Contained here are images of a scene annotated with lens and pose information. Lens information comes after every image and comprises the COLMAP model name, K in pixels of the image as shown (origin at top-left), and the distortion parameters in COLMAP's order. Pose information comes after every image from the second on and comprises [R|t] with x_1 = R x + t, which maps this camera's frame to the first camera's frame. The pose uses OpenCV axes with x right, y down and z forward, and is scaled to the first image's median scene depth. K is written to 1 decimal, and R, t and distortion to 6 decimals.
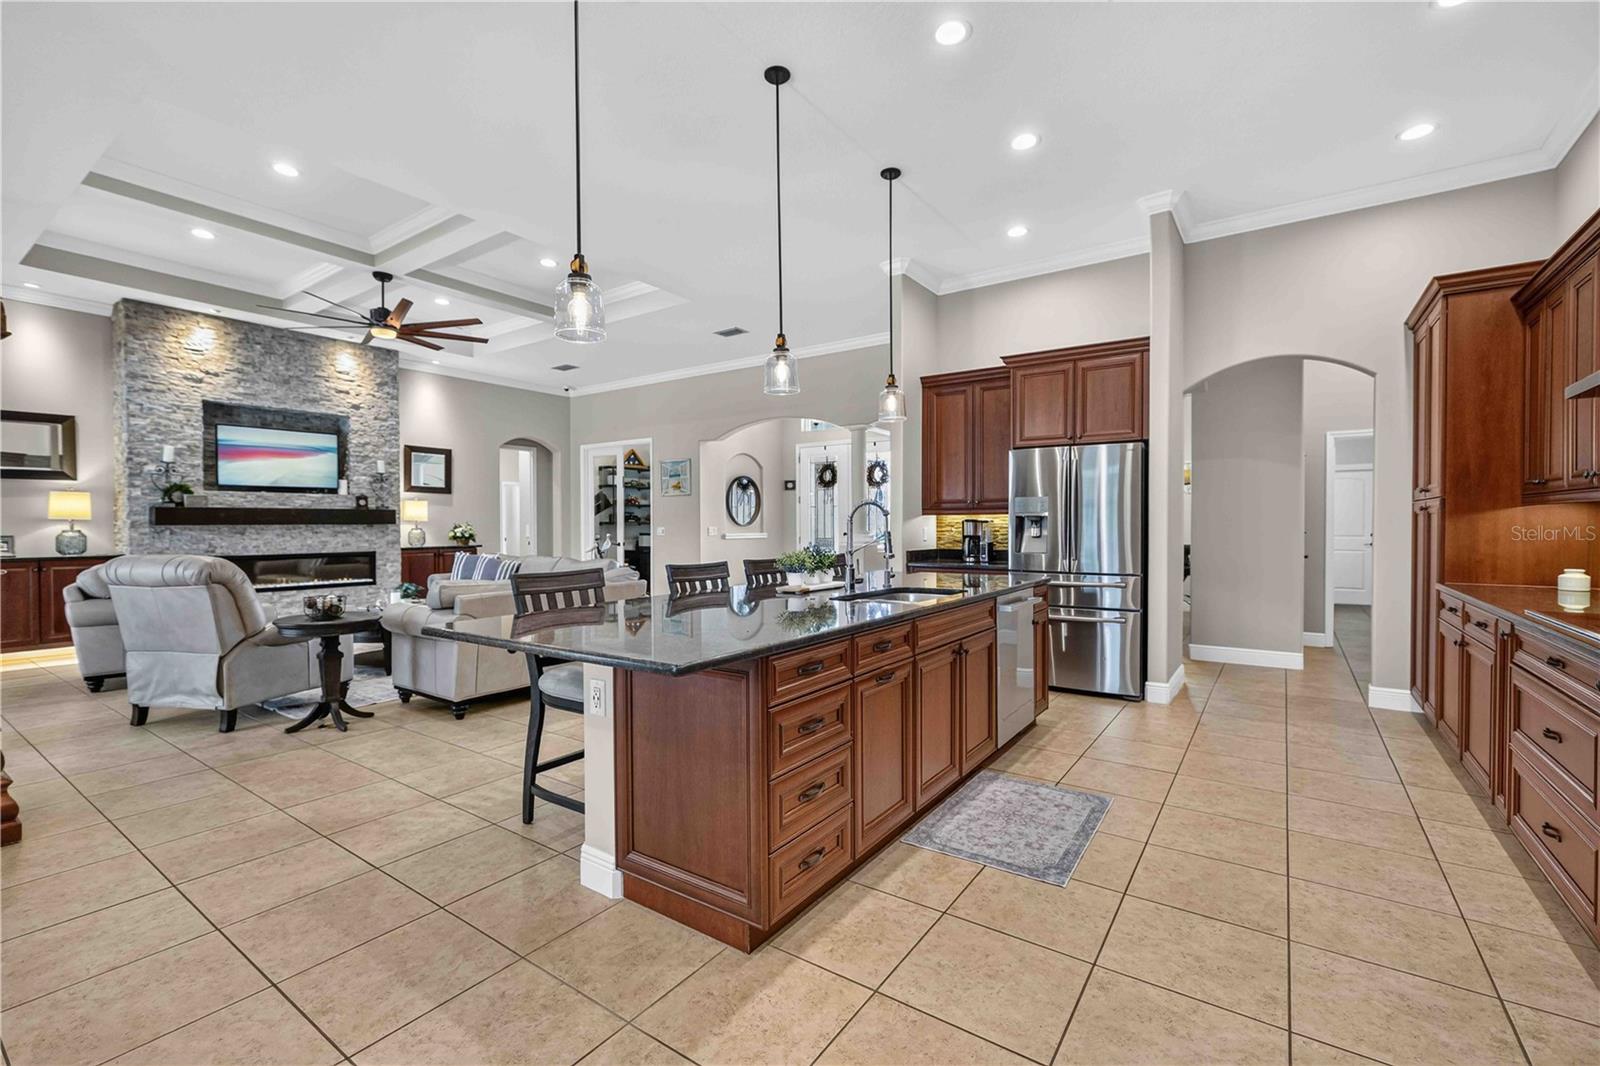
lens RADIAL K [[692.4, 0, 805.1], [0, 692.4, 533.7], [0, 0, 1]] dist [0.003320, 0.000947]
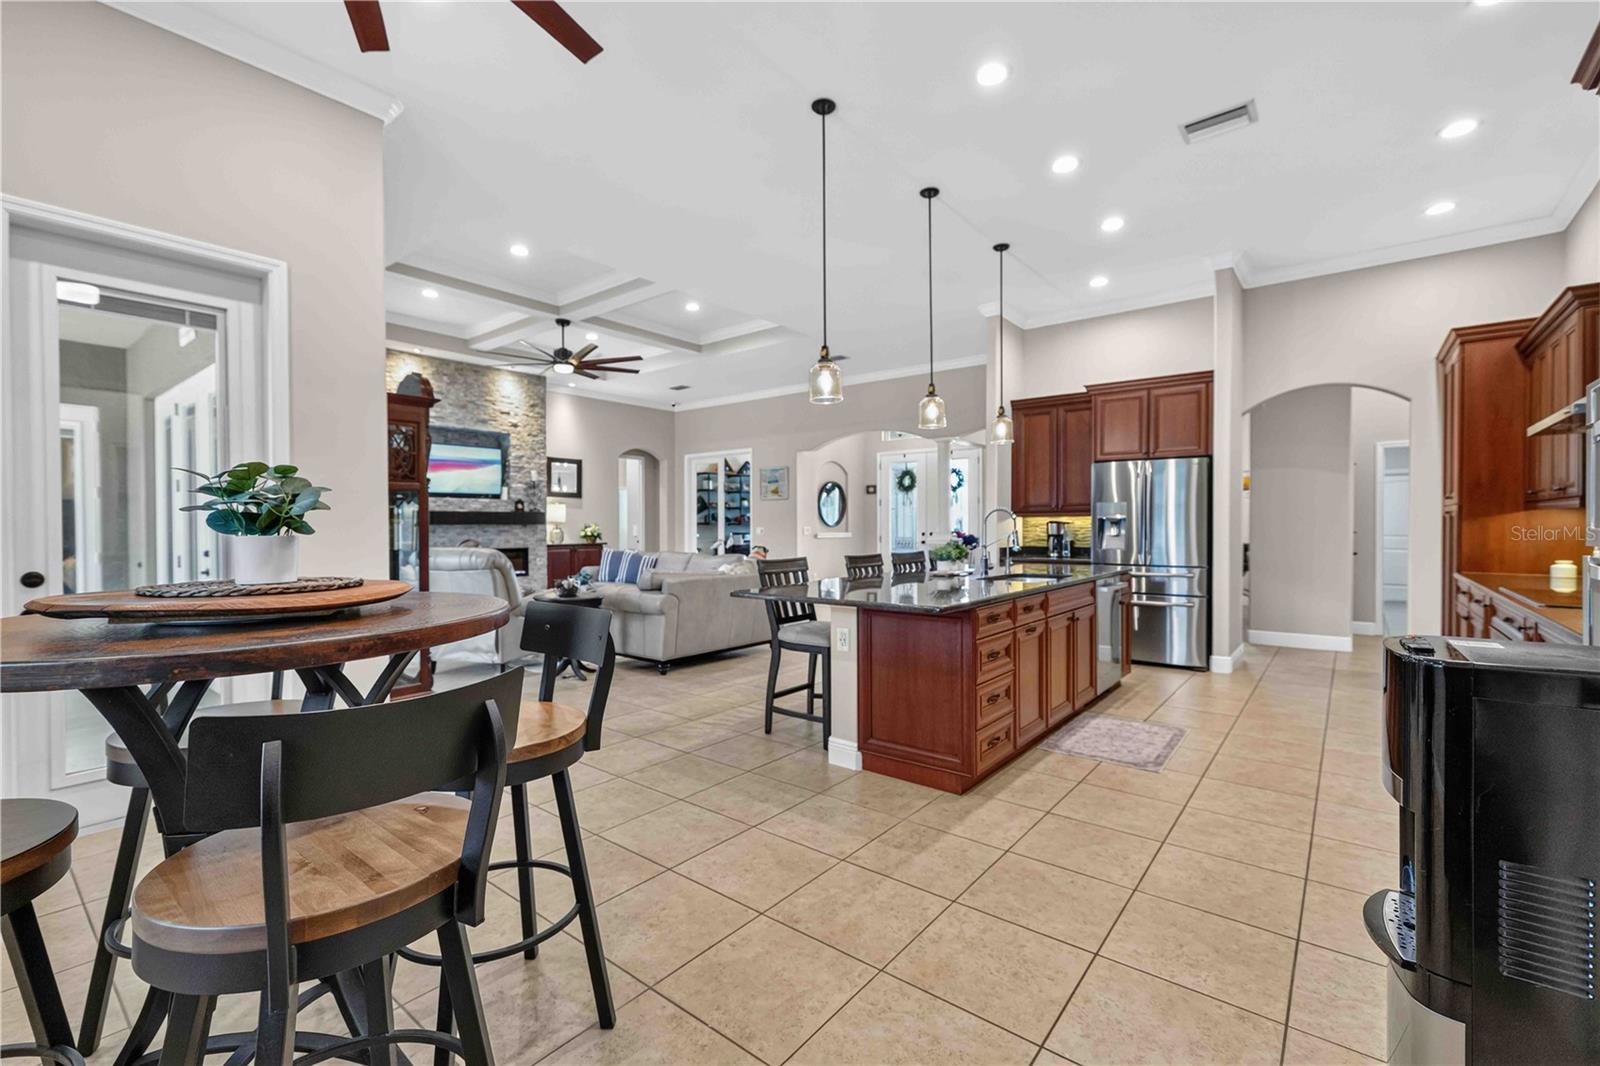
lens RADIAL K [[692.4, 0, 801.6], [0, 692.4, 530.0], [0, 0, 1]] dist [0.003320, 0.000947]
pose [[0.997746, 0.001302, -0.067093, -0.148192], [-0.001689, 0.999982, -0.005716, 0.002658], [0.067085, 0.005816, 0.997730, -0.269856]]
